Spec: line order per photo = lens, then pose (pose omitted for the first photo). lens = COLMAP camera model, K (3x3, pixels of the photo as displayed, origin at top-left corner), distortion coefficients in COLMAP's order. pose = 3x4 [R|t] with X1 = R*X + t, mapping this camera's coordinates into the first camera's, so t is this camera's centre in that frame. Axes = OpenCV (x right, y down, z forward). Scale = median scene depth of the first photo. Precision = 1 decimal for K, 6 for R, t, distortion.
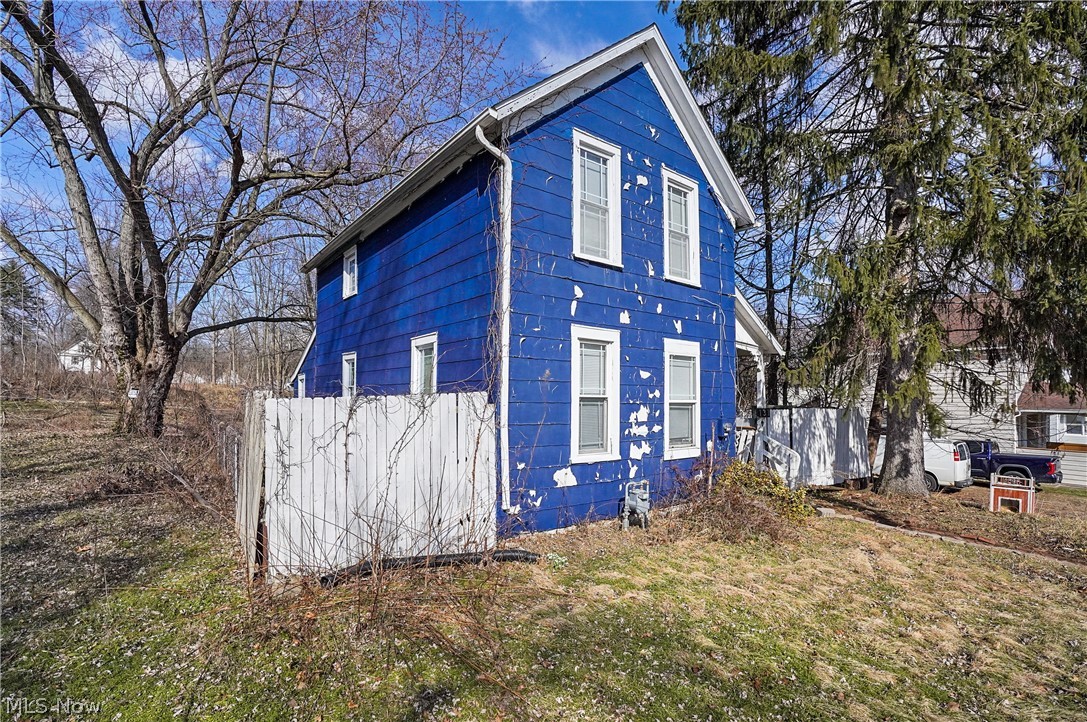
lens RADIAL K [[497.7, 0, 535.1], [0, 497.7, 363.7], [0, 0, 1]] dist [-0.035149, 0.002808]
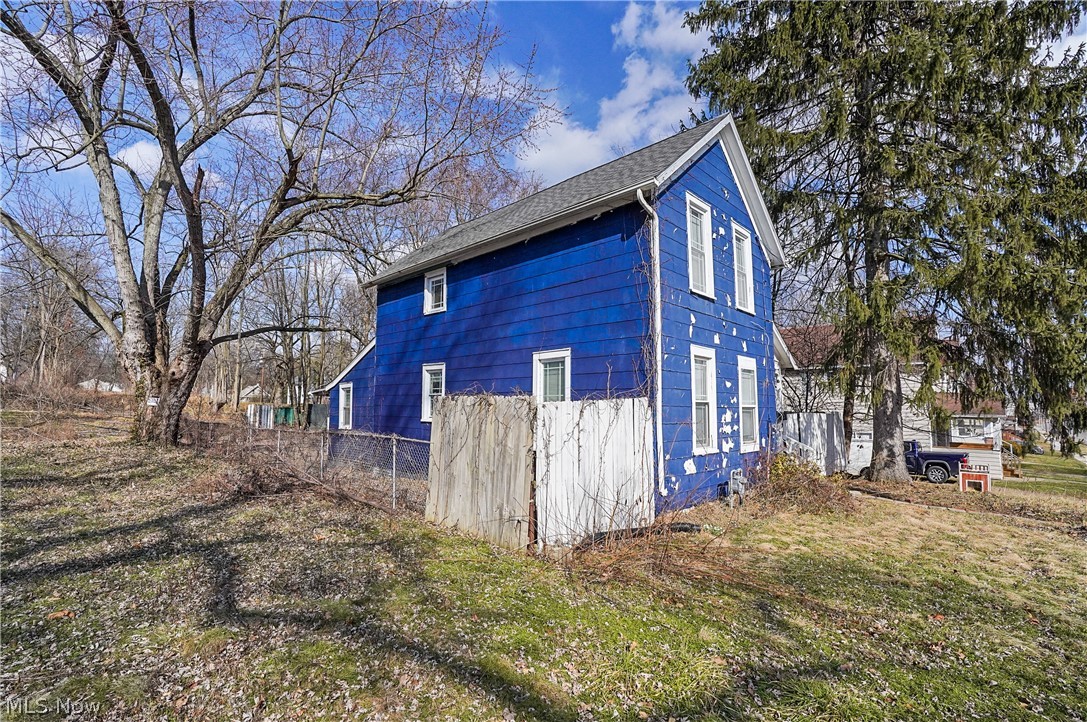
lens RADIAL K [[497.7, 0, 493.8], [0, 497.7, 343.2], [0, 0, 1]] dist [-0.035149, 0.002808]
pose [[0.992347, 0.015143, 0.122546, -0.523624], [-0.007482, 0.998002, -0.062739, 0.000730], [-0.123251, 0.061342, 0.990478, -0.166865]]
